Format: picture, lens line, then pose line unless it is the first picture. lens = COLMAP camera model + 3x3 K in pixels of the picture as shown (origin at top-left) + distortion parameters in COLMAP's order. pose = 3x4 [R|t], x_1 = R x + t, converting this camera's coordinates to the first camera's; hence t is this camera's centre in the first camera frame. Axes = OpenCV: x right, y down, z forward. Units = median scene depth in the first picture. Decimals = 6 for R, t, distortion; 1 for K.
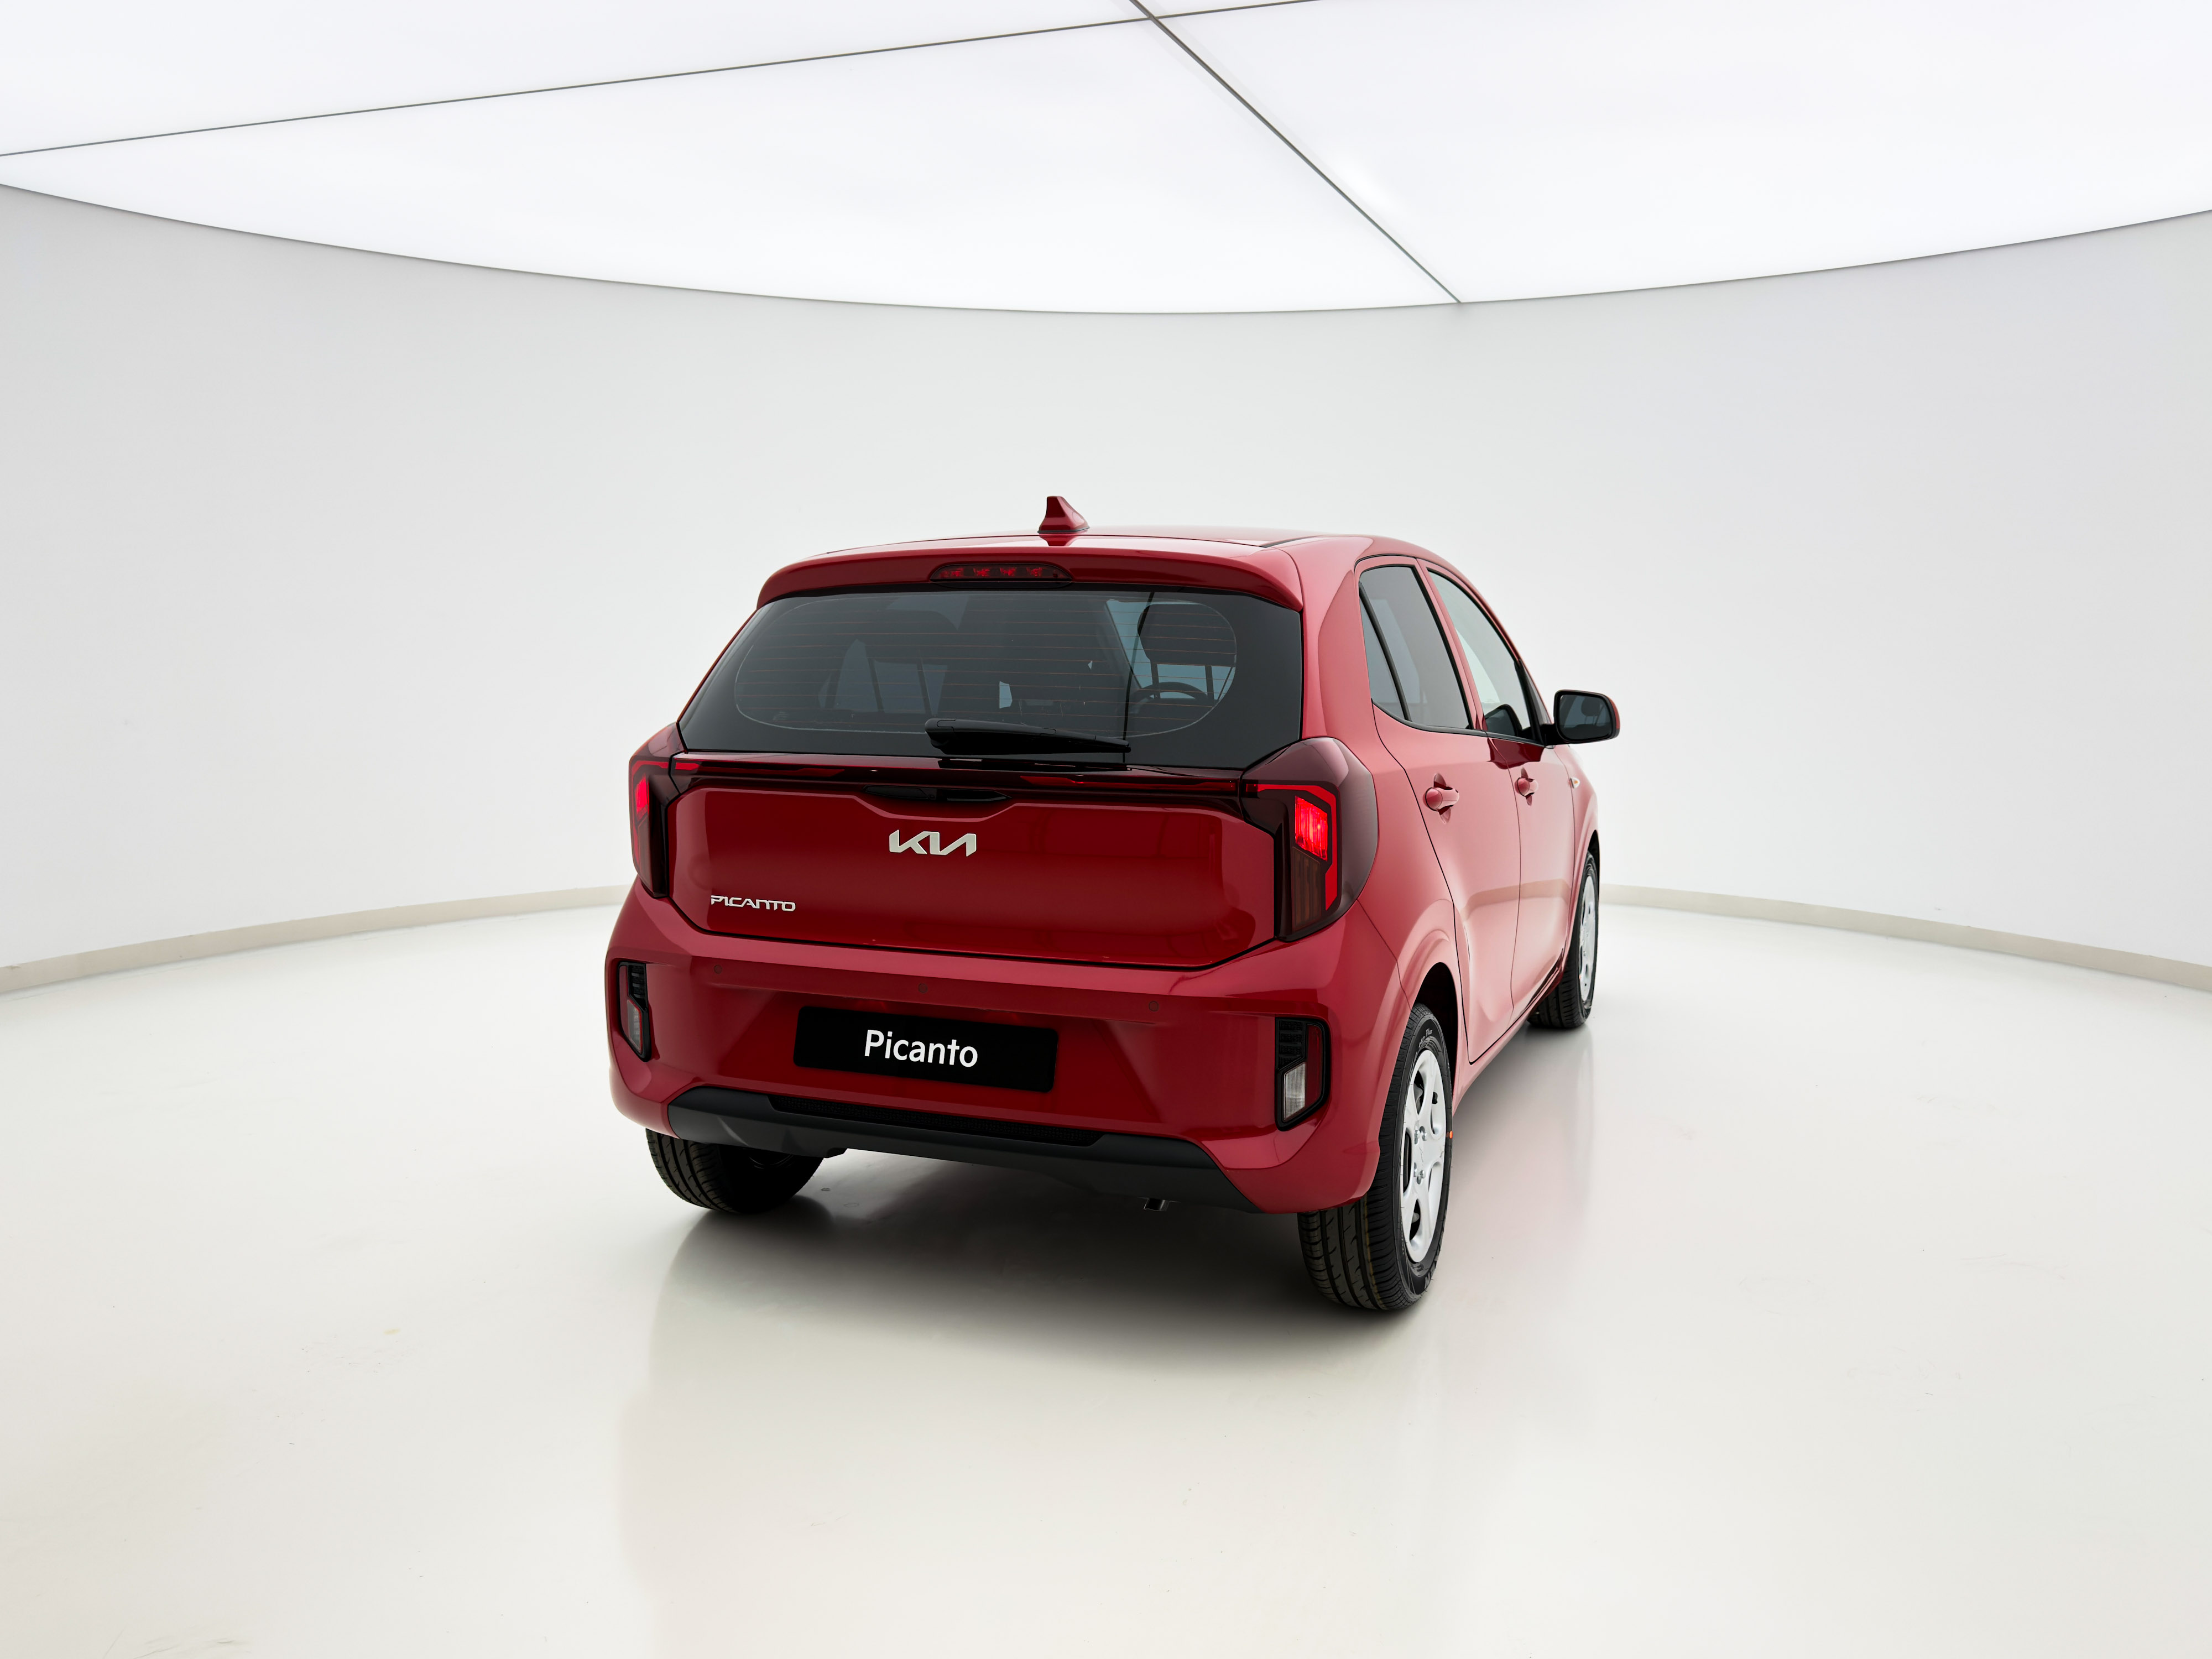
lens RADIAL K [[1552.0, 0, 1106.0], [0, 1552.0, 829.5], [0, 0, 1]] dist [-0.000420, -0.000130]
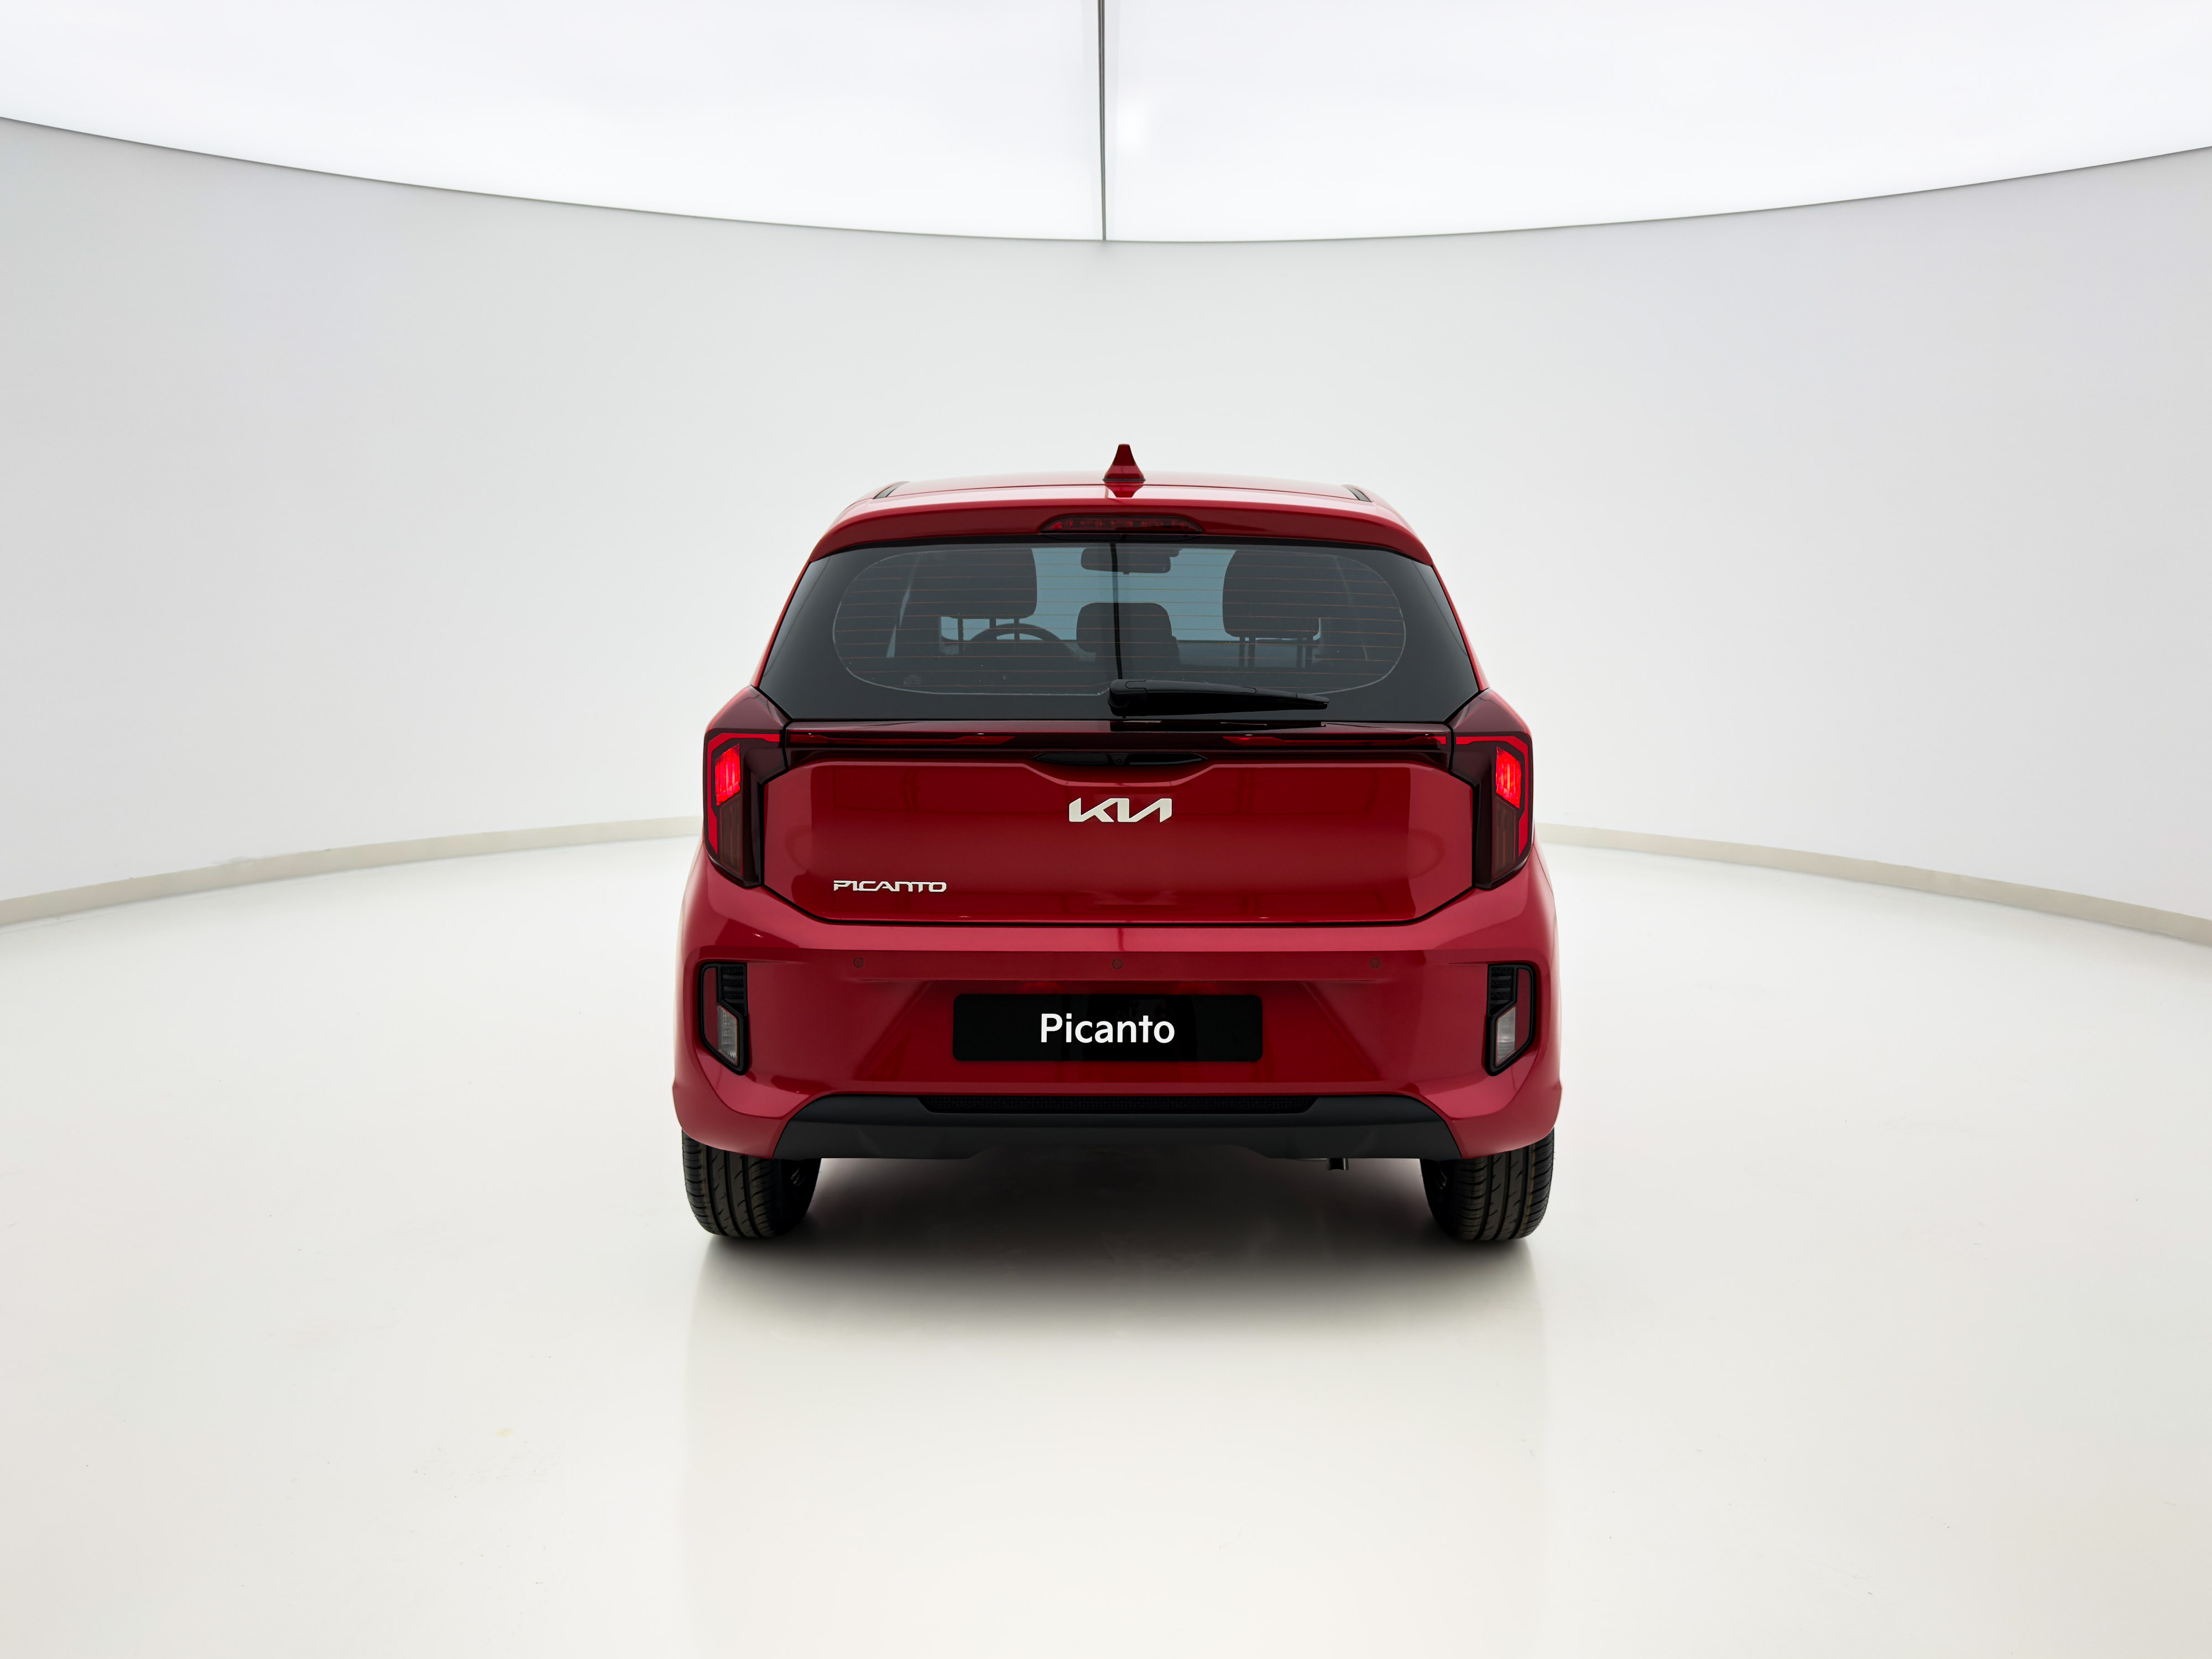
lens RADIAL K [[1545.1, 0, 1106.5], [0, 1545.1, 760.6], [0, 0, 1]] dist [0.070678, -0.000351]
pose [[0.943303, -0.039574, 0.329565, -0.423959], [0.041684, 0.999131, 0.000664, -0.022233], [-0.329305, 0.013111, 0.944133, 0.108943]]
